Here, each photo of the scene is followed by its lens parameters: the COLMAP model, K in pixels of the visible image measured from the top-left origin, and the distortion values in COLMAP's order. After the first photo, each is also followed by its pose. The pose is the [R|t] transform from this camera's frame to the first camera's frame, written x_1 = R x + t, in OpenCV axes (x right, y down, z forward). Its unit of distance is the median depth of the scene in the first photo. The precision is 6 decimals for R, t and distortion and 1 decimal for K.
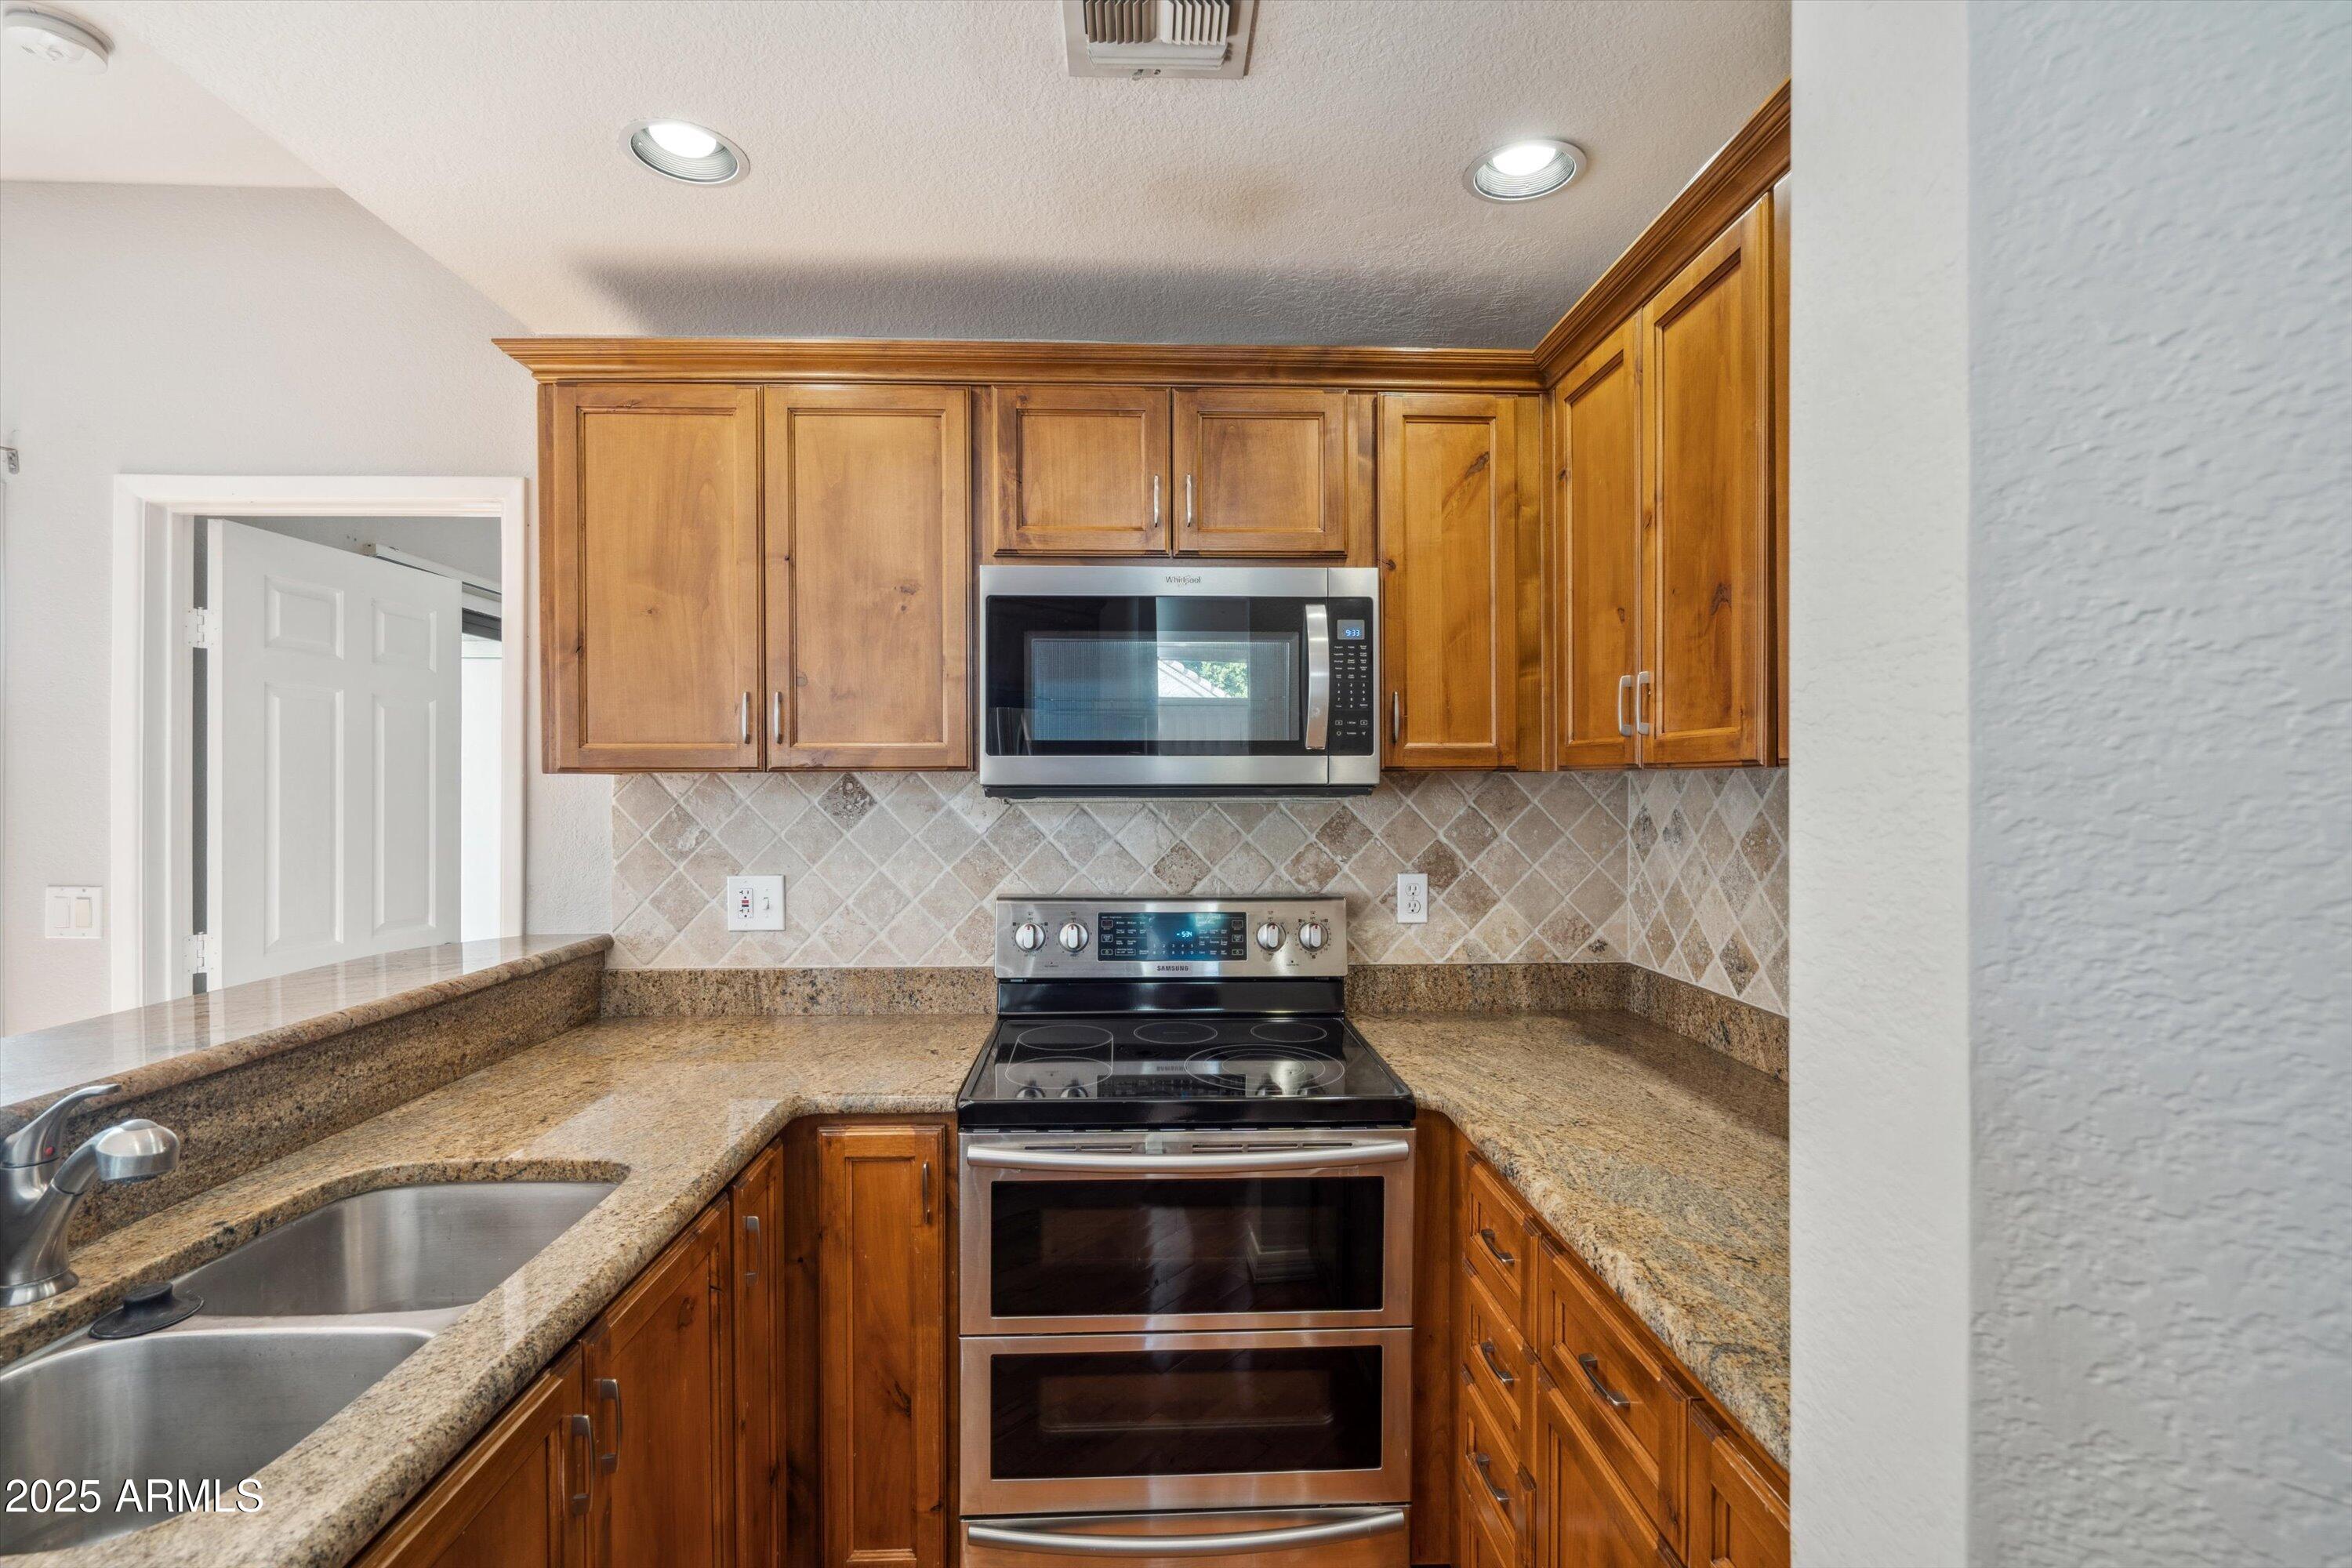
lens RADIAL K [[1079.6, 0, 1167.5], [0, 1079.6, 784.6], [0, 0, 1]] dist [-0.002194, 0.000467]
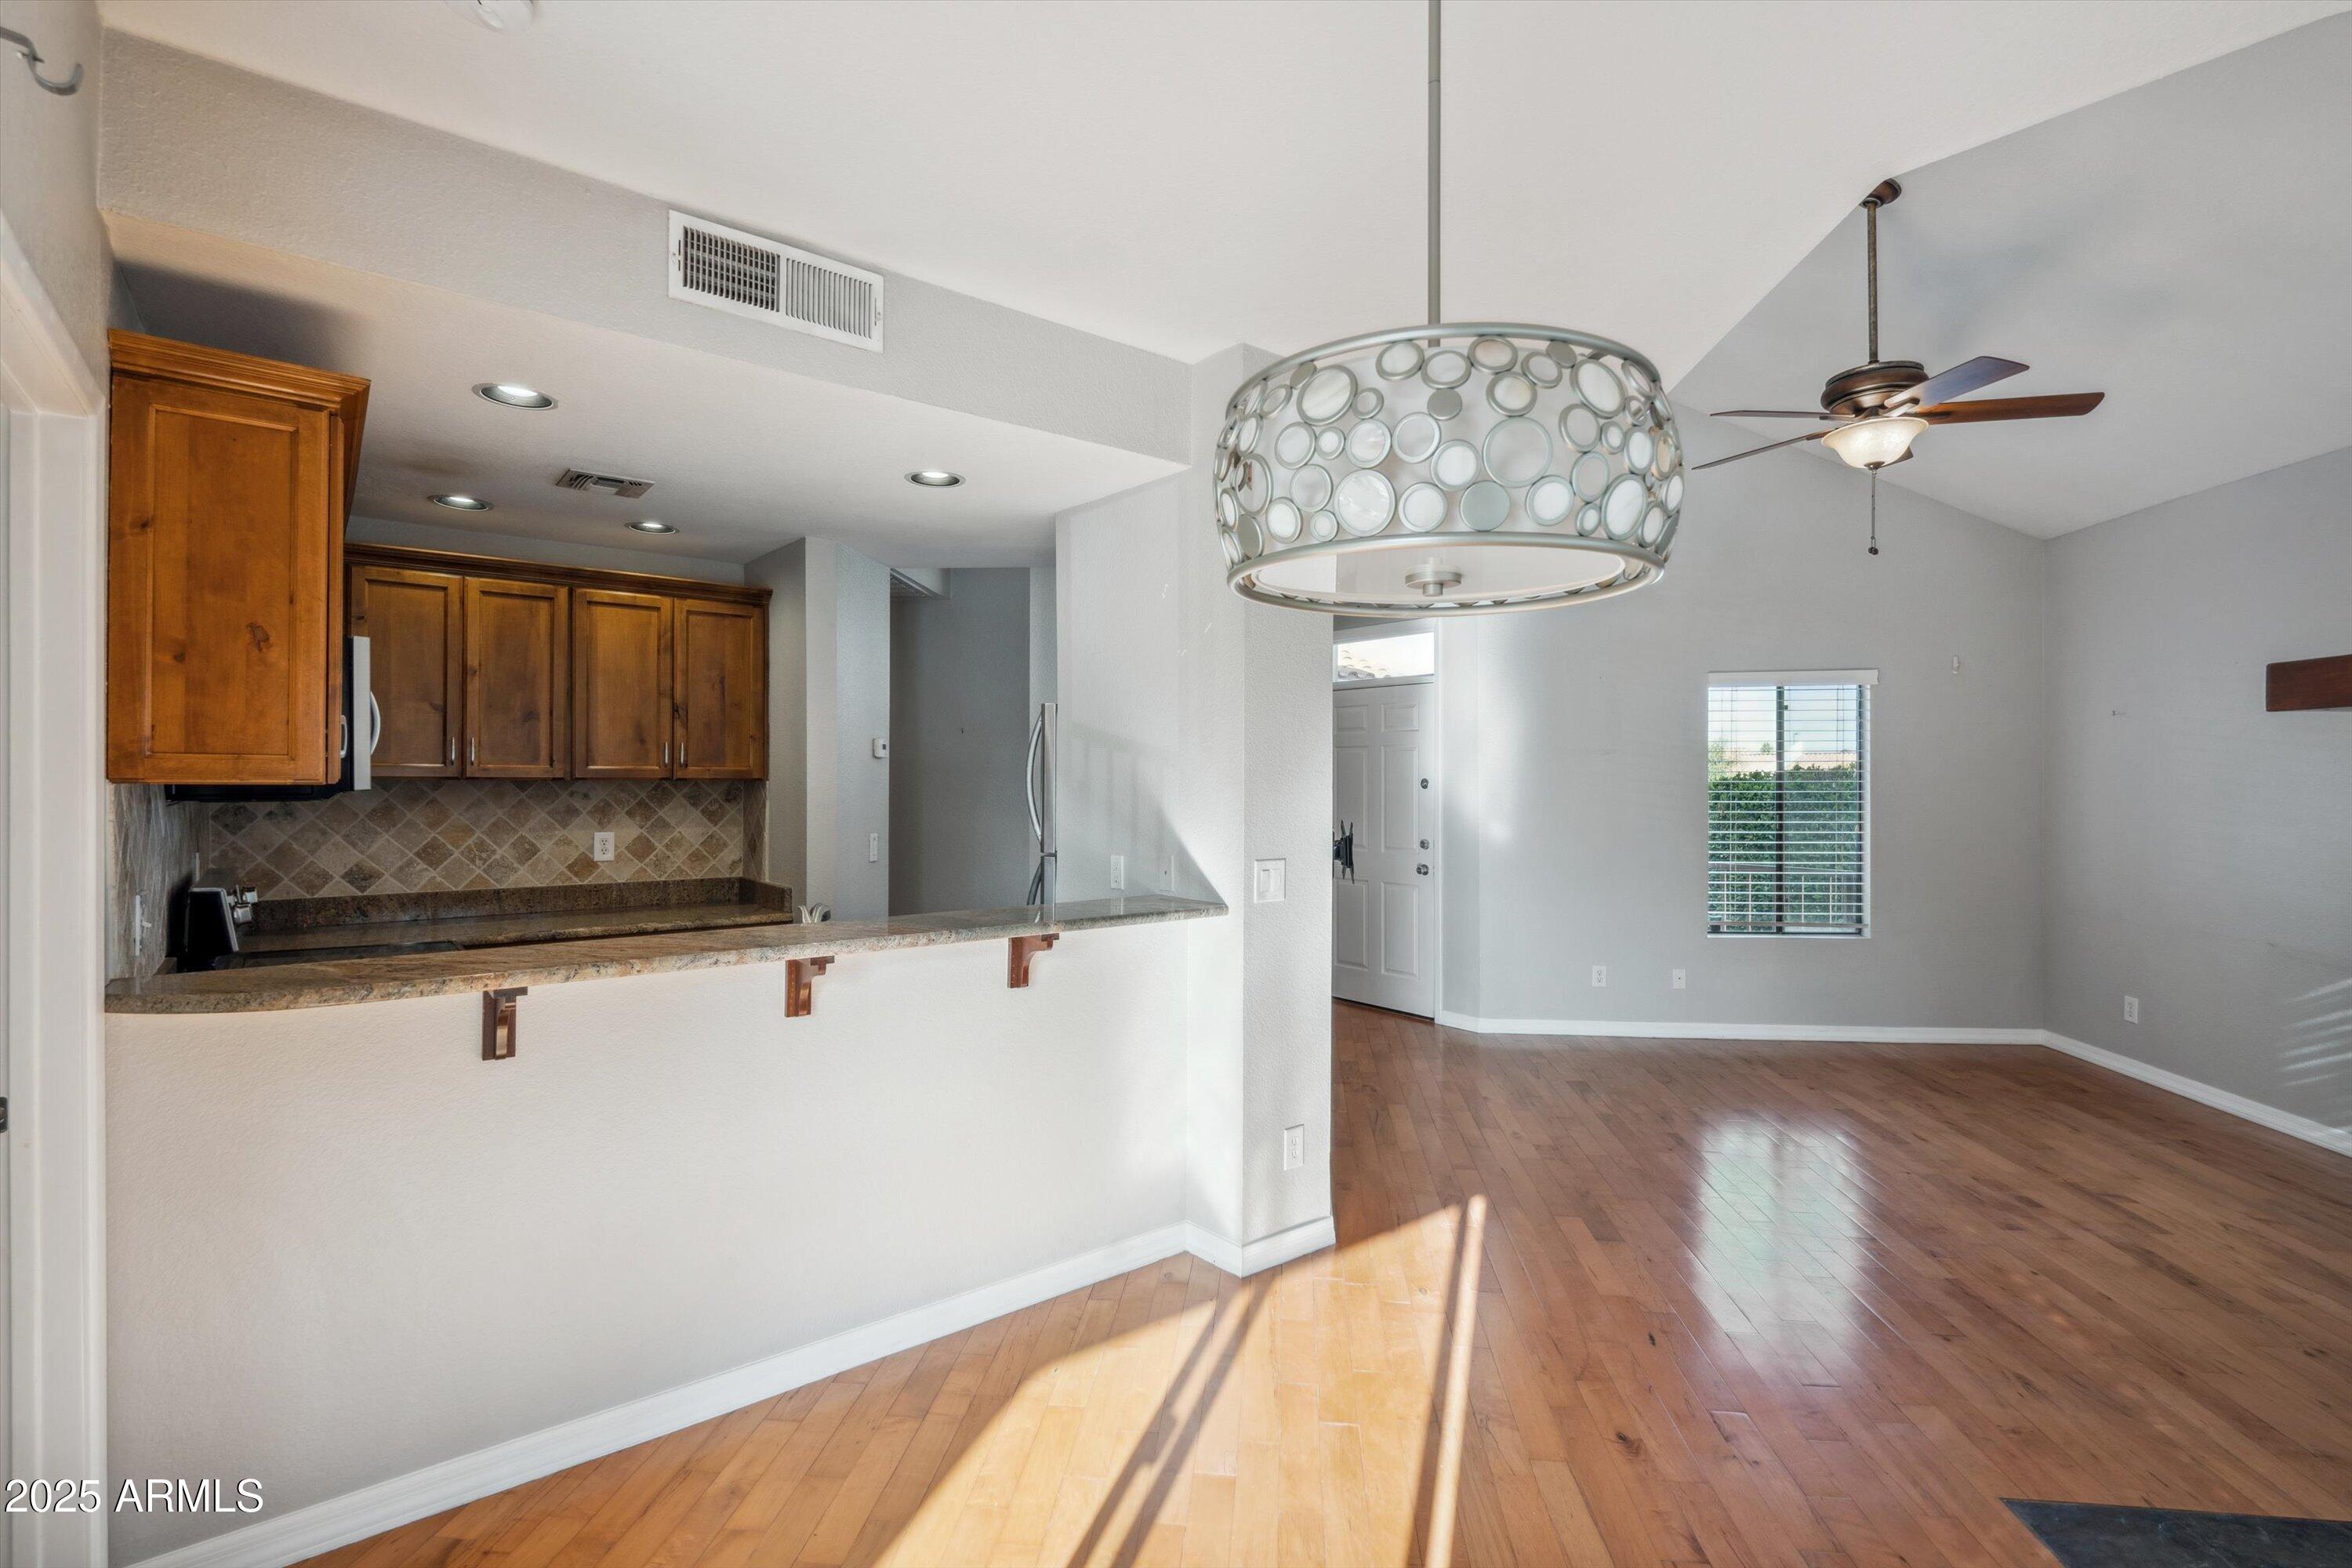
lens RADIAL K [[1079.6, 0, 1177.7], [0, 1079.6, 777.1], [0, 0, 1]] dist [-0.002194, 0.000467]
pose [[-0.594384, -0.001333, 0.804180, -1.637624], [-0.001821, 0.999998, 0.000312, -0.016017], [-0.804179, -0.001279, -0.594386, 0.823725]]
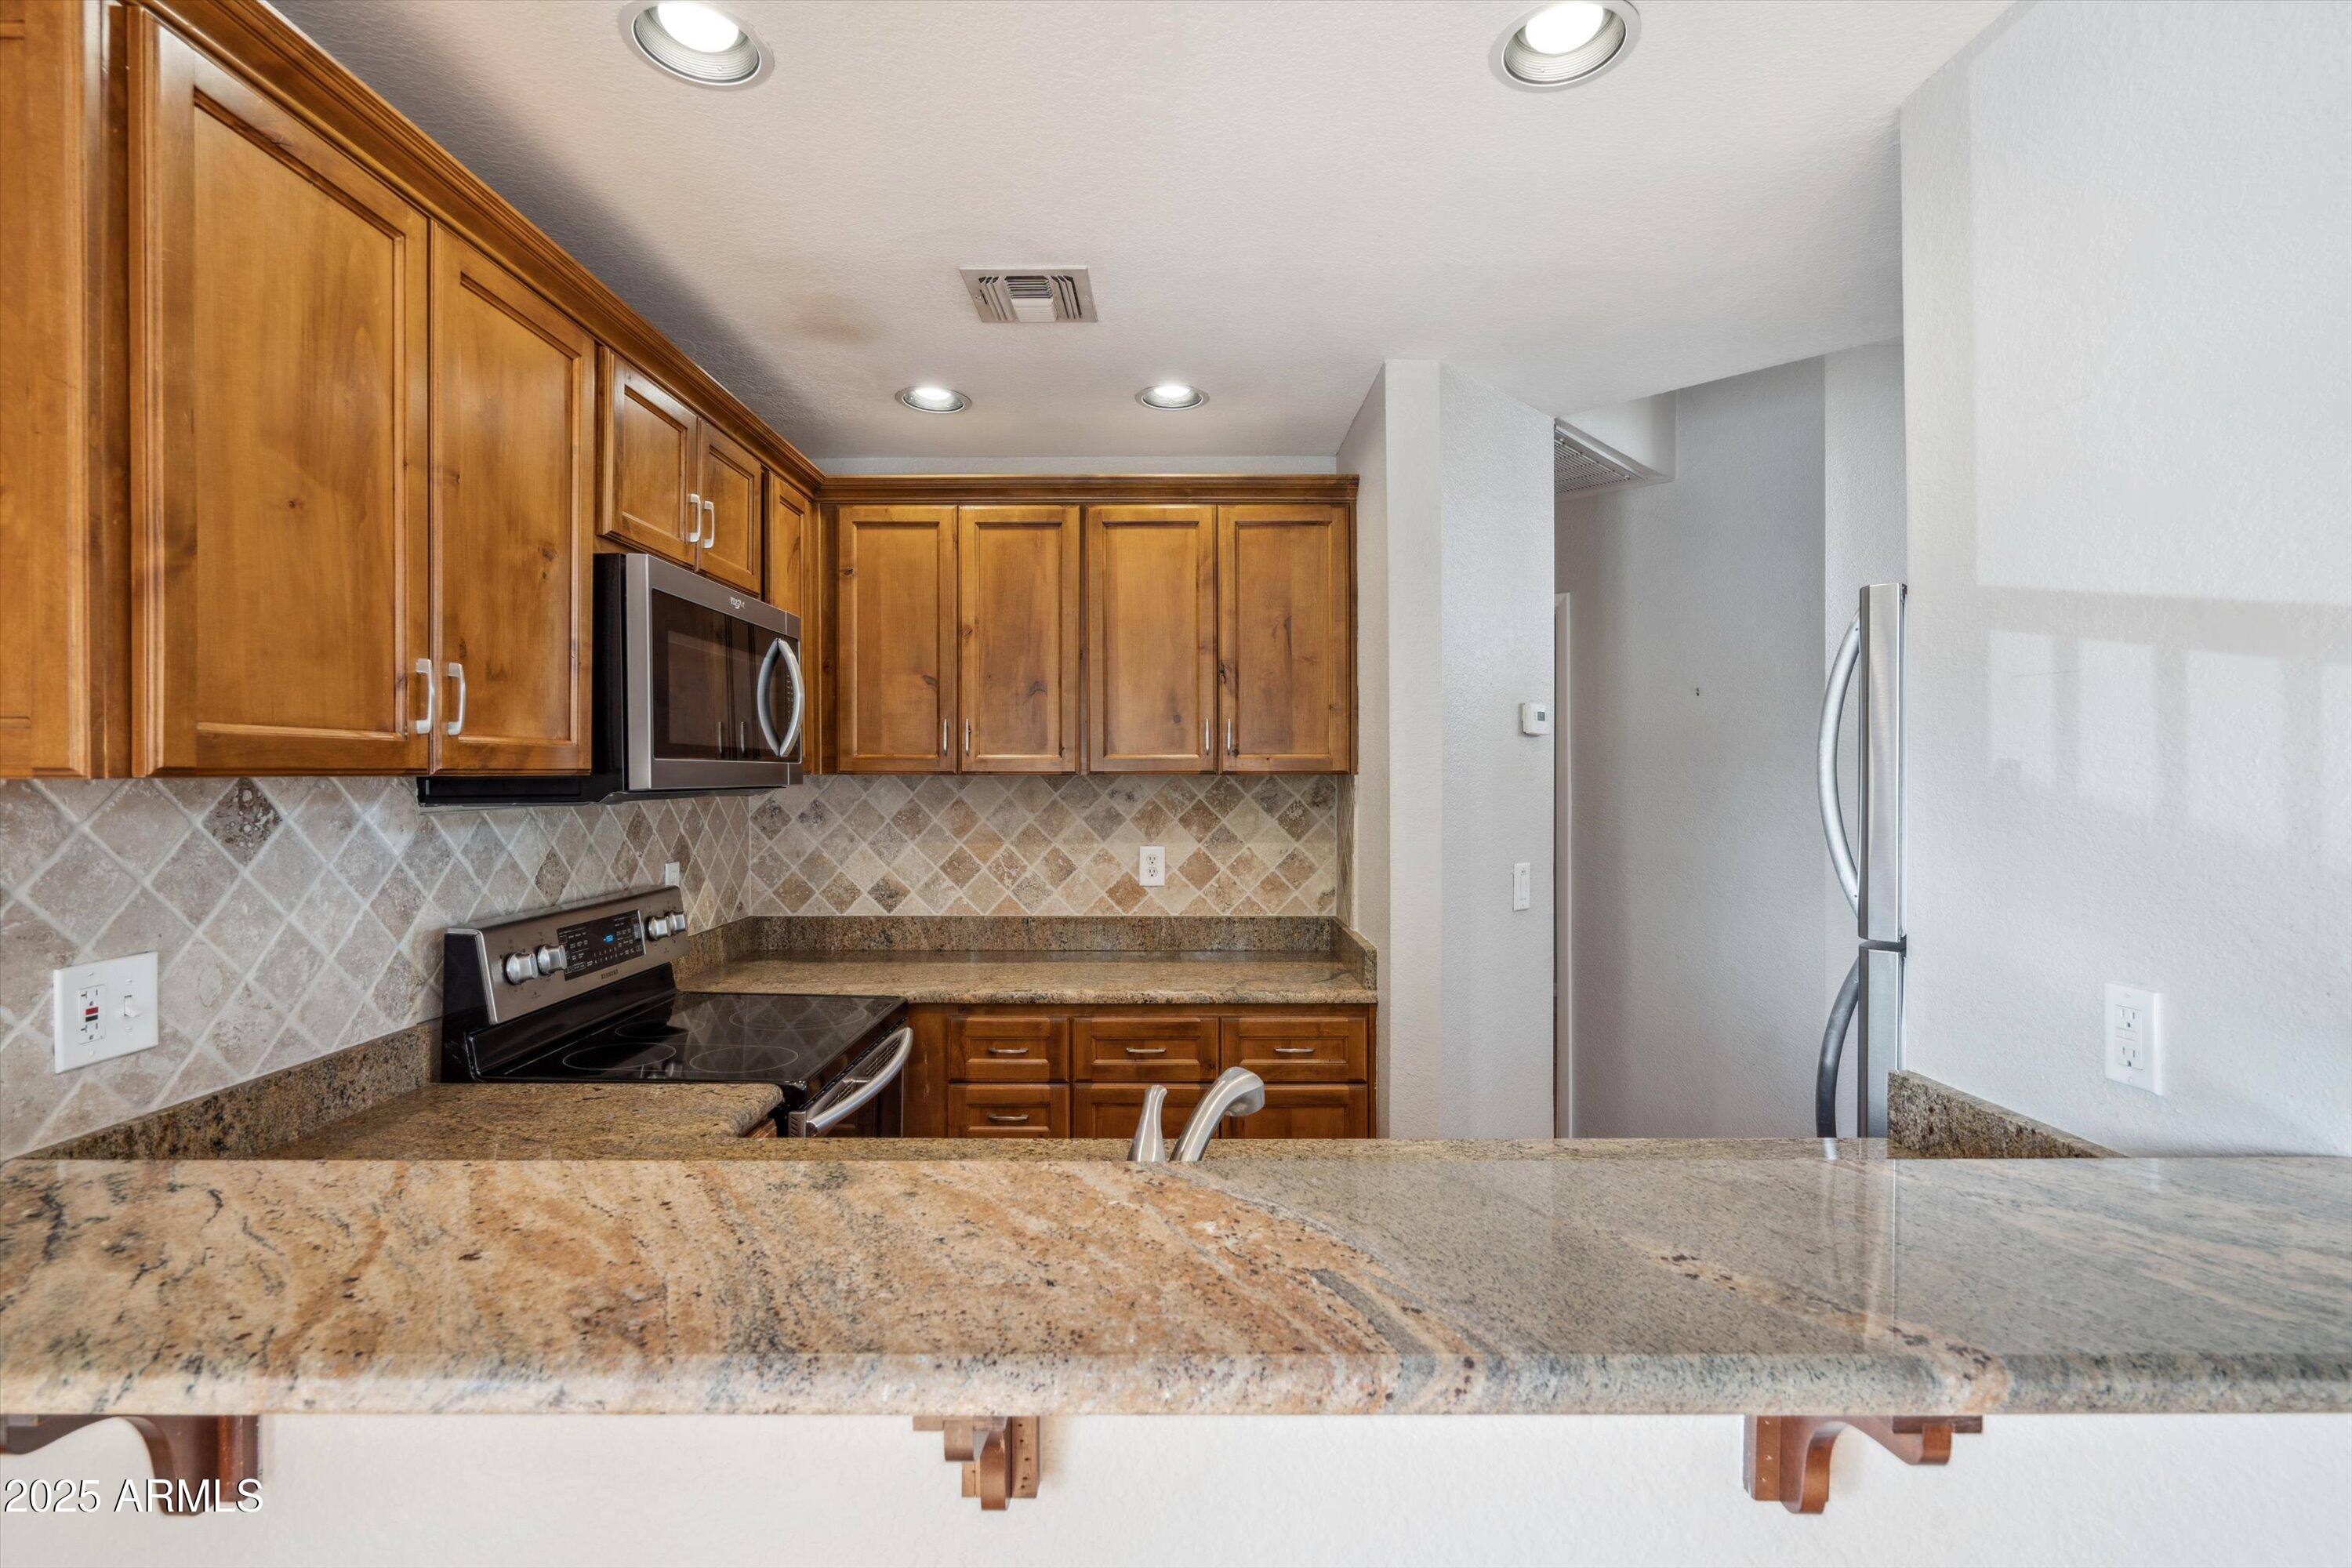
lens RADIAL K [[1079.6, 0, 1165.3], [0, 1079.6, 784.2], [0, 0, 1]] dist [-0.002194, 0.000467]
pose [[0.048451, -0.008514, 0.998789, -0.907401], [0.005002, 0.999953, 0.008281, -0.008114], [-0.998813, 0.004595, 0.048492, 0.427263]]
